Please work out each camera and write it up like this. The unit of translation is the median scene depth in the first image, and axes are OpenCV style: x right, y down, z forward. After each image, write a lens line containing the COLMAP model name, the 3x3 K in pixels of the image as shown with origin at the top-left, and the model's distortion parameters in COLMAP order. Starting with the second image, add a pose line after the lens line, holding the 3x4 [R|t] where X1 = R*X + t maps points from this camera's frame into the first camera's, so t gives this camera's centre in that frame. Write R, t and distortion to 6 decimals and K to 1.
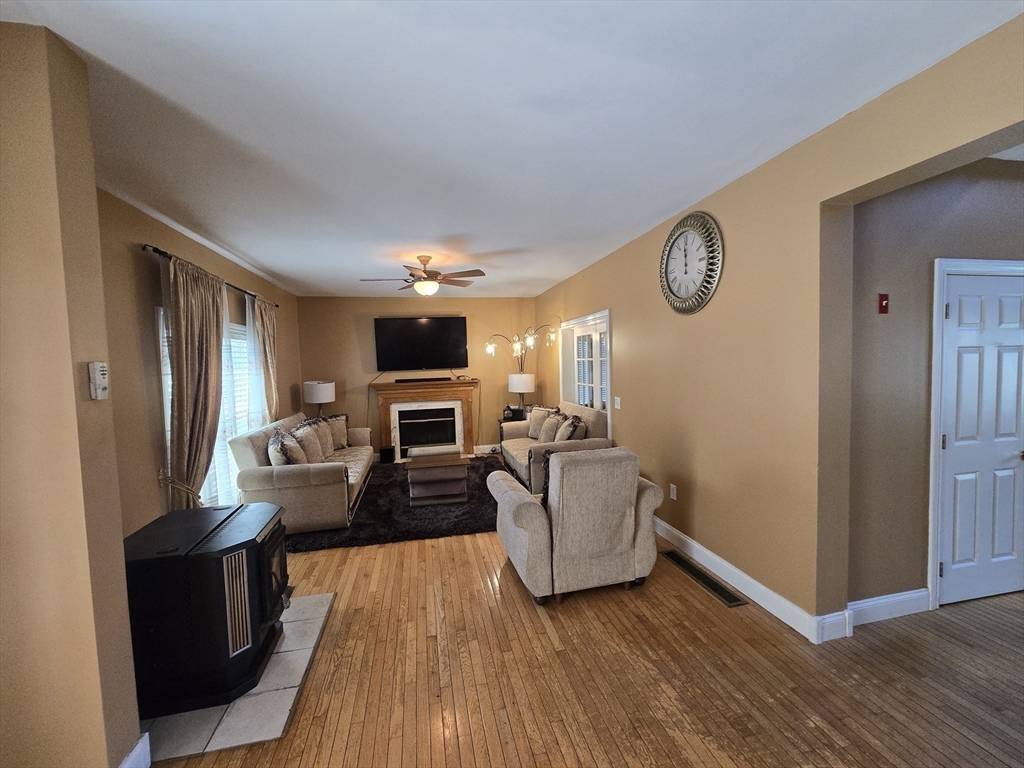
lens RADIAL K [[420.4, 0, 515.1], [0, 420.4, 384.0], [0, 0, 1]] dist [-0.001776, -0.000995]
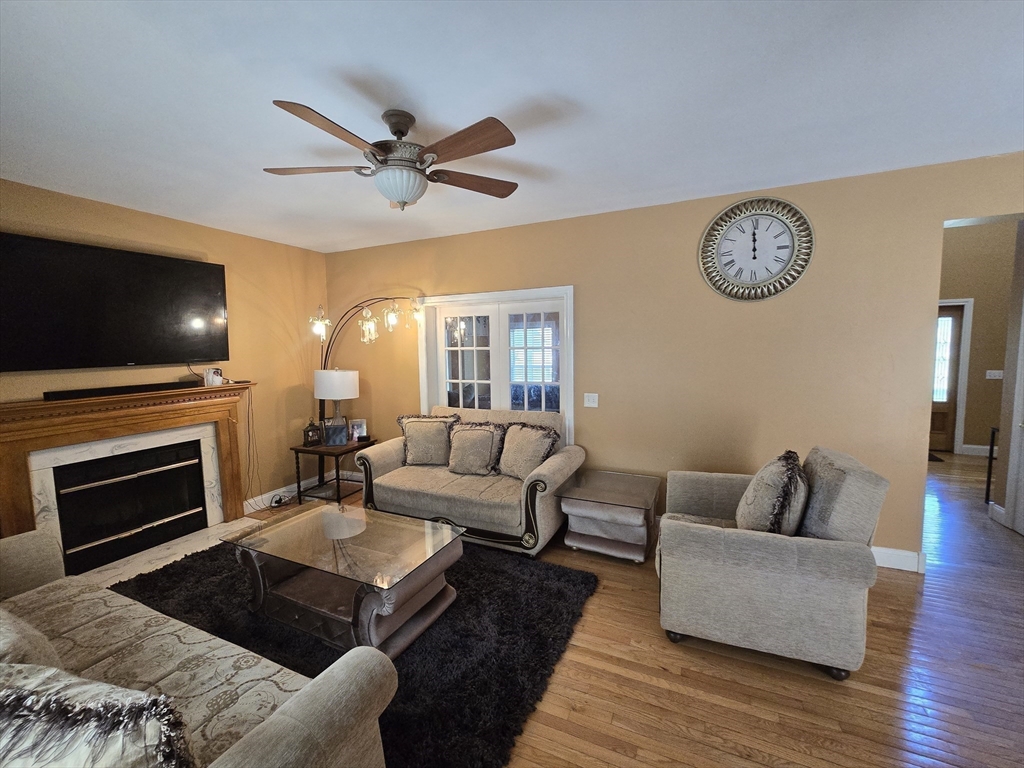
lens RADIAL K [[420.4, 0, 513.4], [0, 420.4, 386.3], [0, 0, 1]] dist [-0.001776, -0.000995]
pose [[0.608177, -0.052300, 0.792076, -0.328535], [0.039390, 0.998586, 0.035691, -0.012265], [-0.792823, 0.009494, 0.609378, 0.394853]]
